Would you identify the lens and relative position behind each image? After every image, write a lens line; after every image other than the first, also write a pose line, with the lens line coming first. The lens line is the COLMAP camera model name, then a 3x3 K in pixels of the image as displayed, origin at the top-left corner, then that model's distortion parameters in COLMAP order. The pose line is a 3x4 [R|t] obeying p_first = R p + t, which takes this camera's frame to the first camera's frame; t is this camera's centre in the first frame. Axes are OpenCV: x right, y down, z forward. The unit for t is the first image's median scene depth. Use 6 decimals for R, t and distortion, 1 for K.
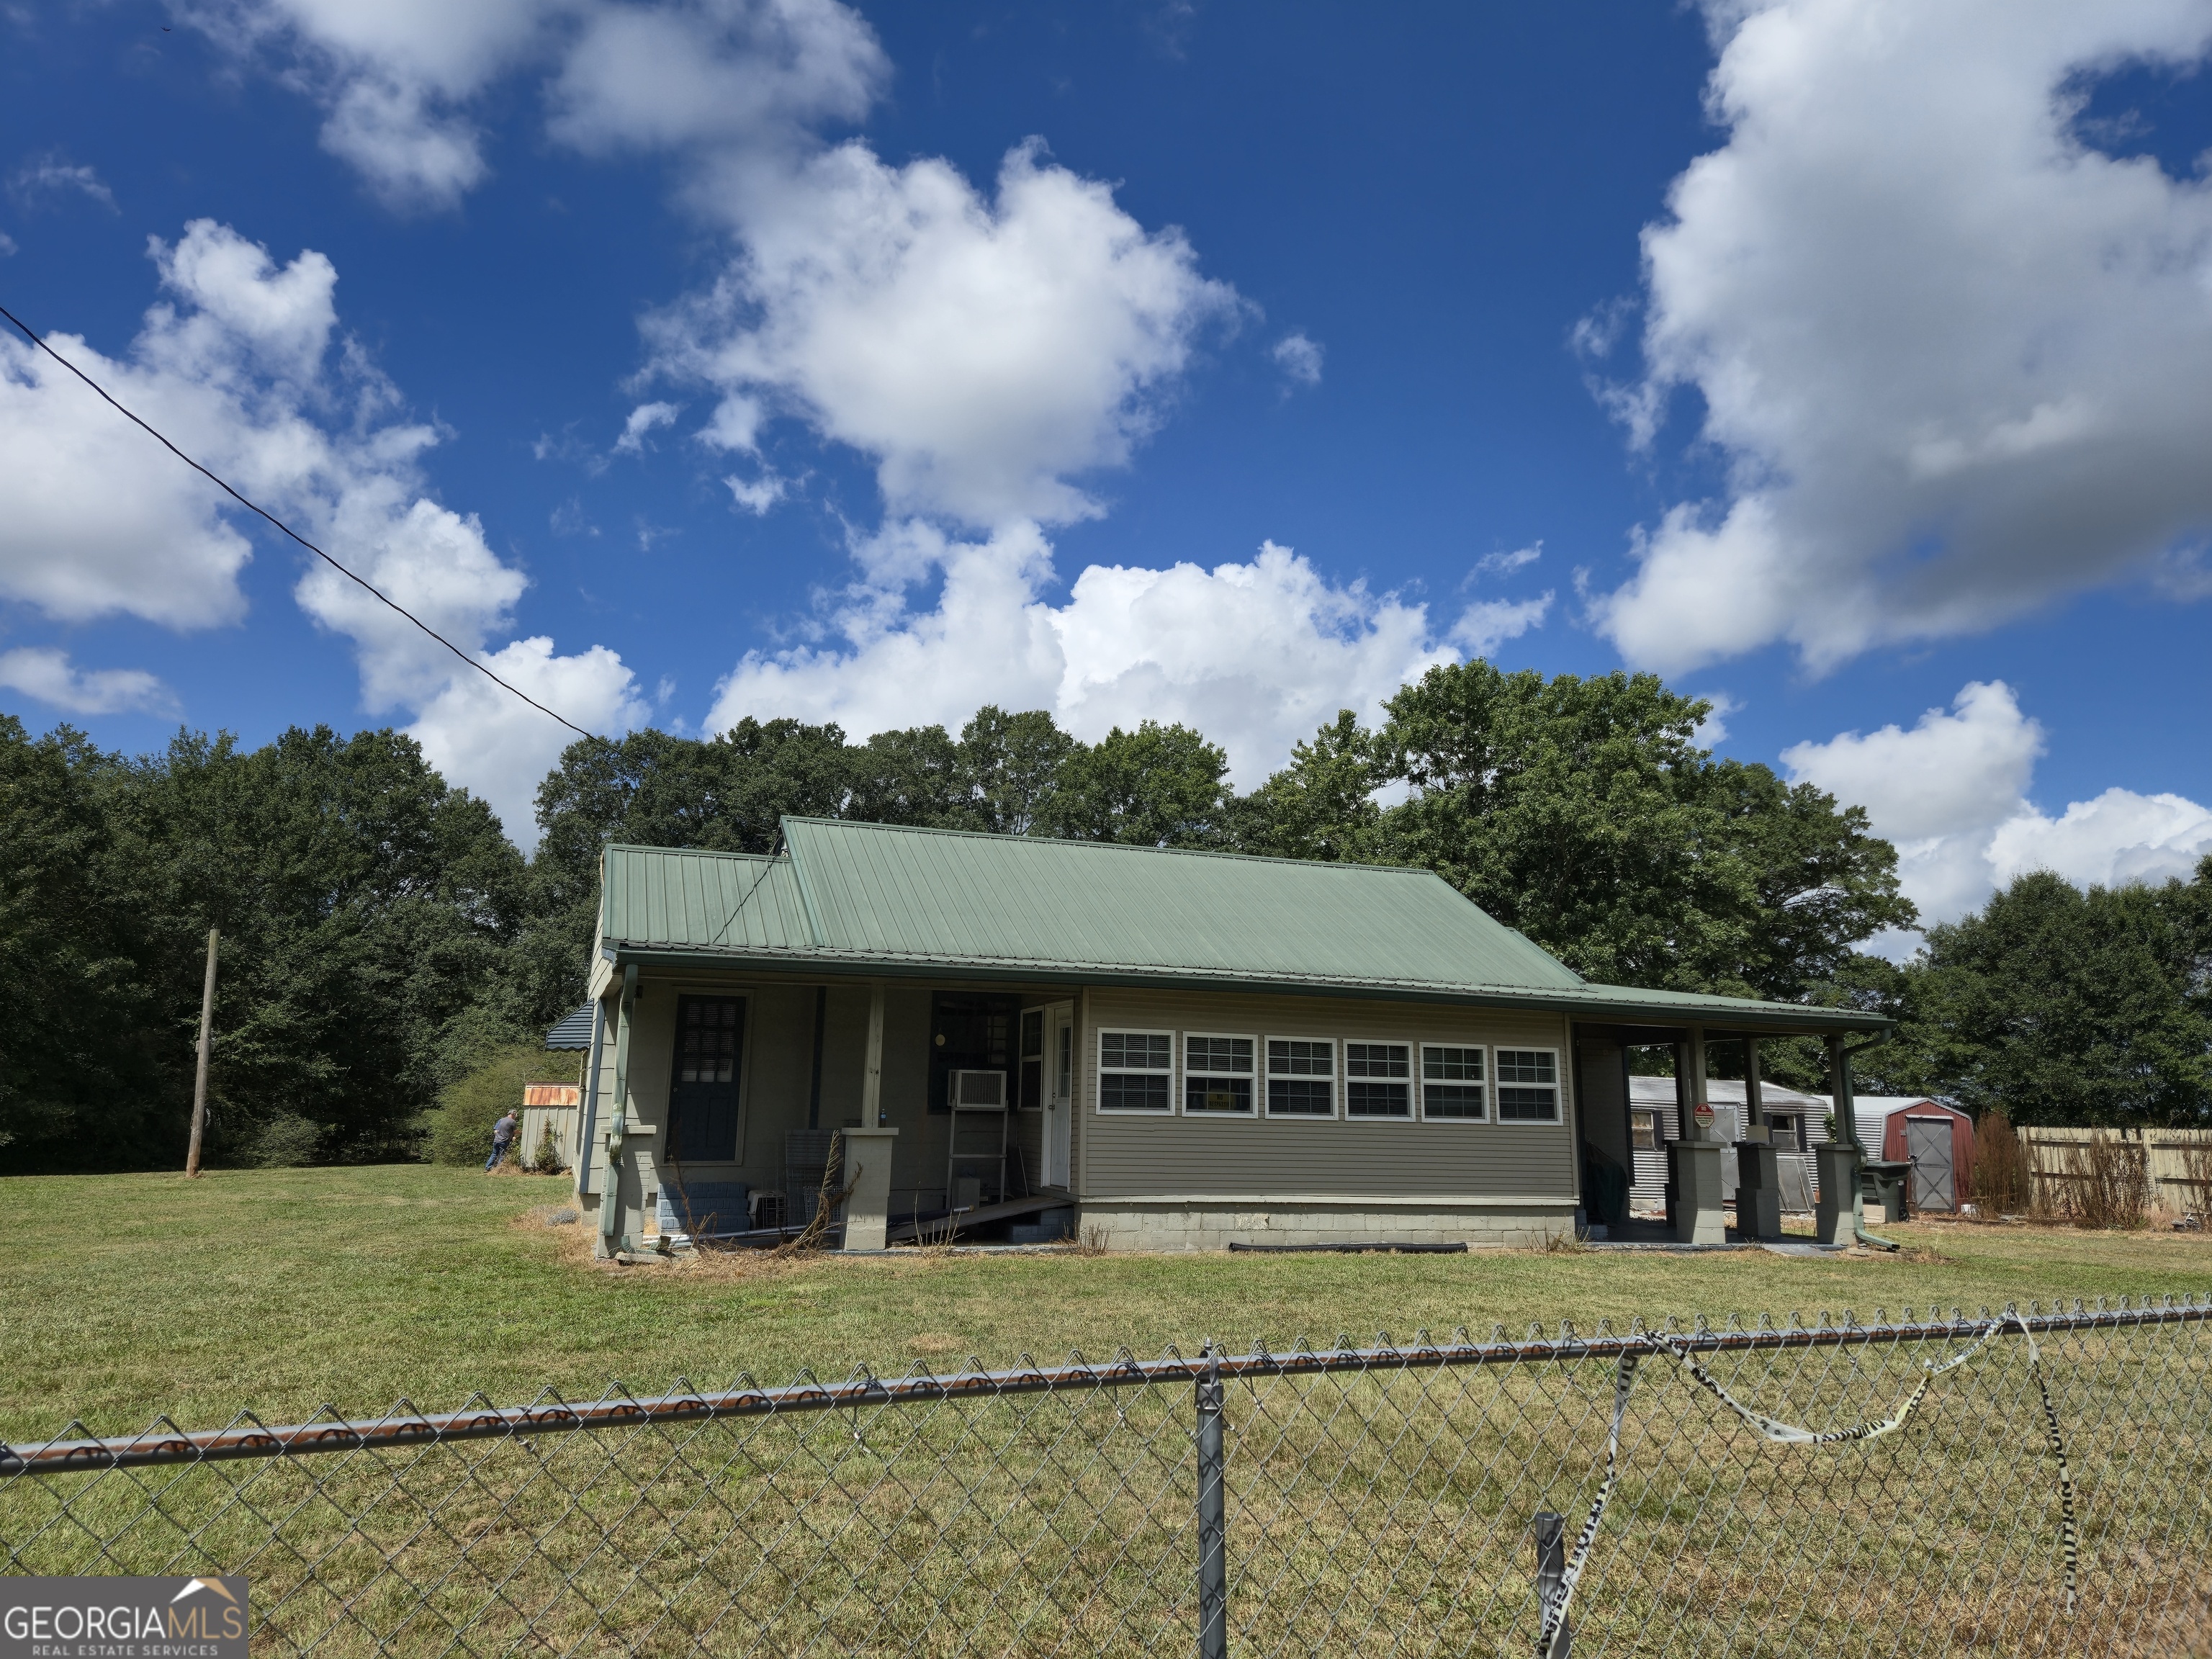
lens RADIAL K [[1450.7, 0, 1071.9], [0, 1450.7, 834.3], [0, 0, 1]] dist [0.100676, -0.074949]
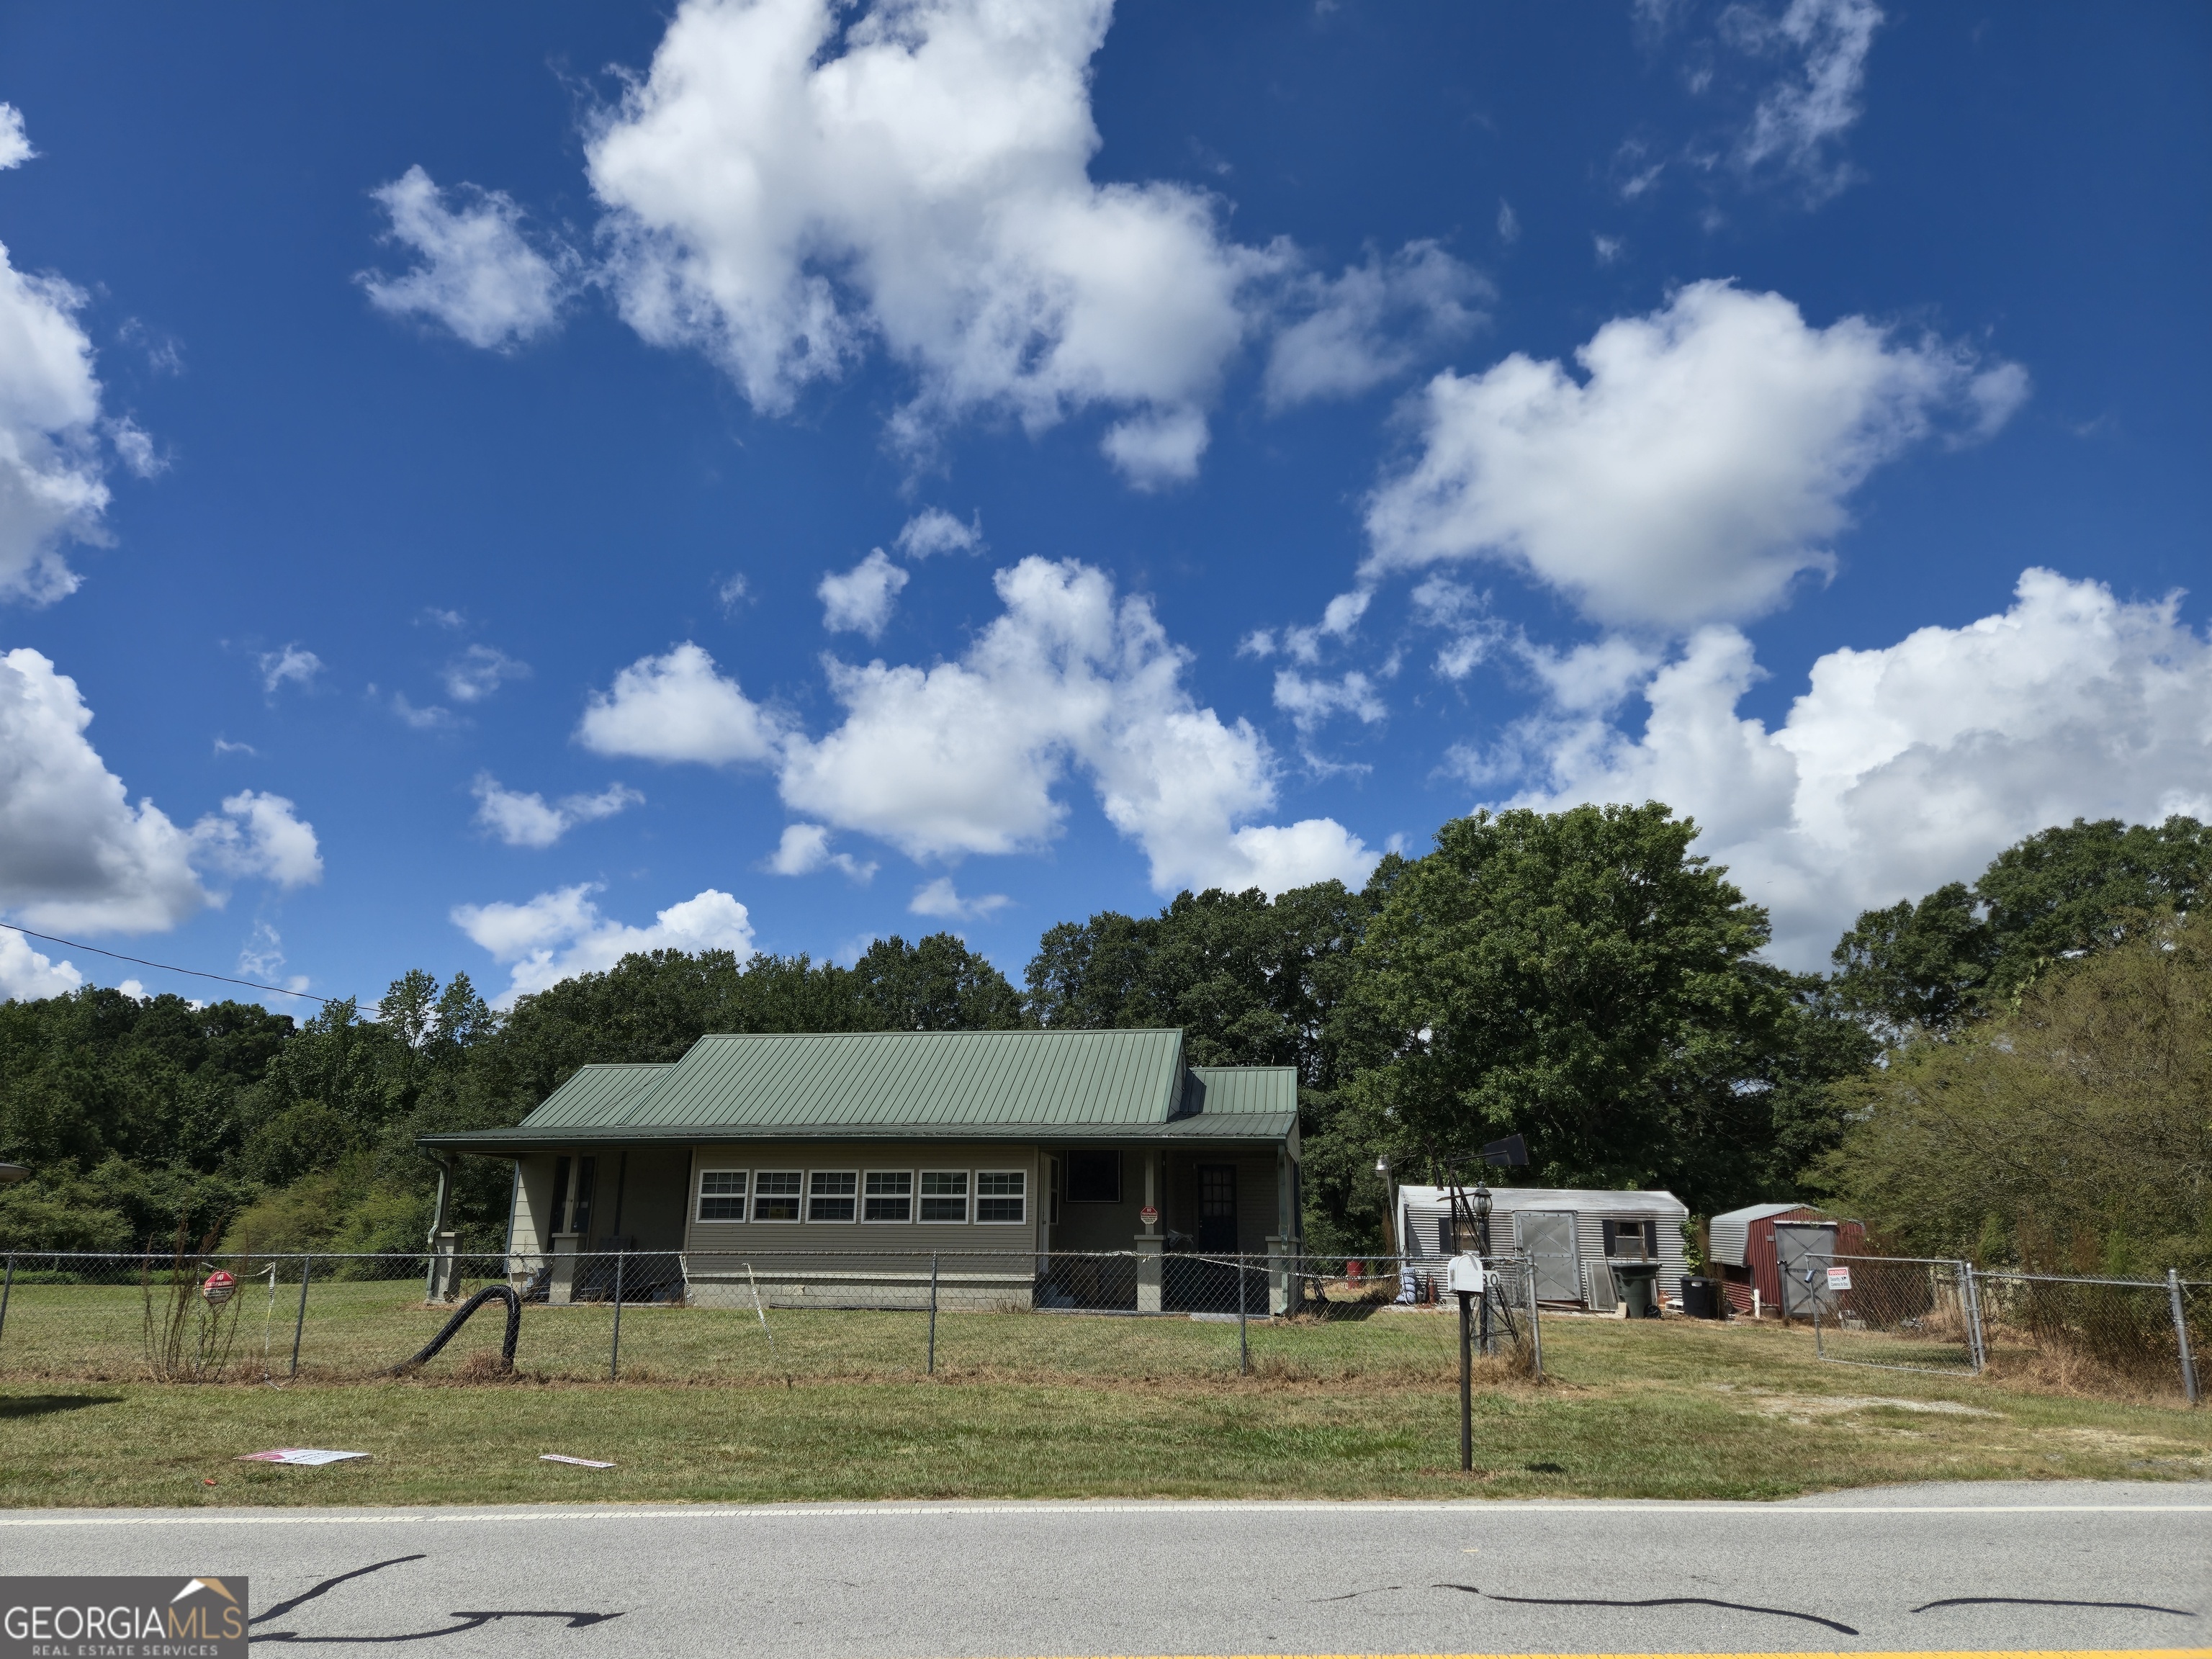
lens RADIAL K [[1450.7, 0, 1149.5], [0, 1450.7, 847.8], [0, 0, 1]] dist [0.100676, -0.074949]
pose [[0.867799, -0.137638, -0.477472, 1.186920], [0.095807, 0.989189, -0.111020, 0.005047], [0.487591, 0.050597, 0.871605, -0.202344]]
